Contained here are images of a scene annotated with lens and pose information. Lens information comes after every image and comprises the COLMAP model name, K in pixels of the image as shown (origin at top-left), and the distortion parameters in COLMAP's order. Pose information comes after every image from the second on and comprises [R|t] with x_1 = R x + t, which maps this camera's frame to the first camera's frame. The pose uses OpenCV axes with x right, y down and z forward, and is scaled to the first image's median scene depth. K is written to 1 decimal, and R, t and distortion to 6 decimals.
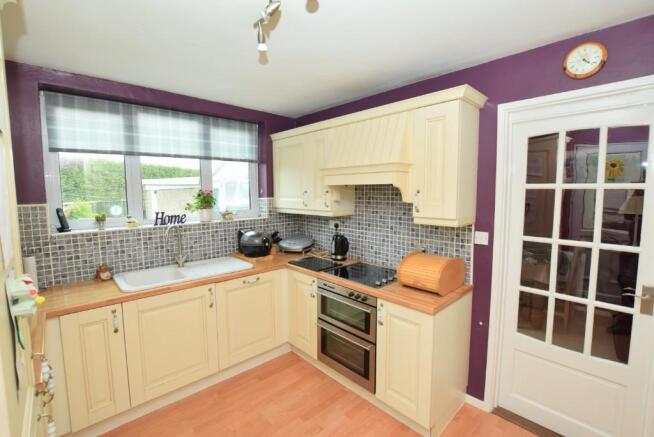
lens RADIAL K [[297.7, 0, 319.2], [0, 297.7, 217.0], [0, 0, 1]] dist [-0.002581, -0.000463]
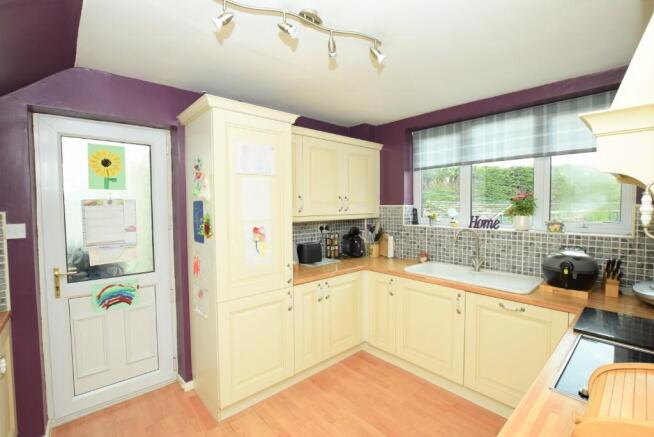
lens RADIAL K [[297.7, 0, 319.2], [0, 297.7, 217.0], [0, 0, 1]] dist [-0.002581, -0.000463]
pose [[-0.004234, 0.068166, -0.997665, 0.515565], [-0.065629, 0.995504, 0.068297, -0.046759], [0.997835, 0.065765, 0.000258, 0.432075]]
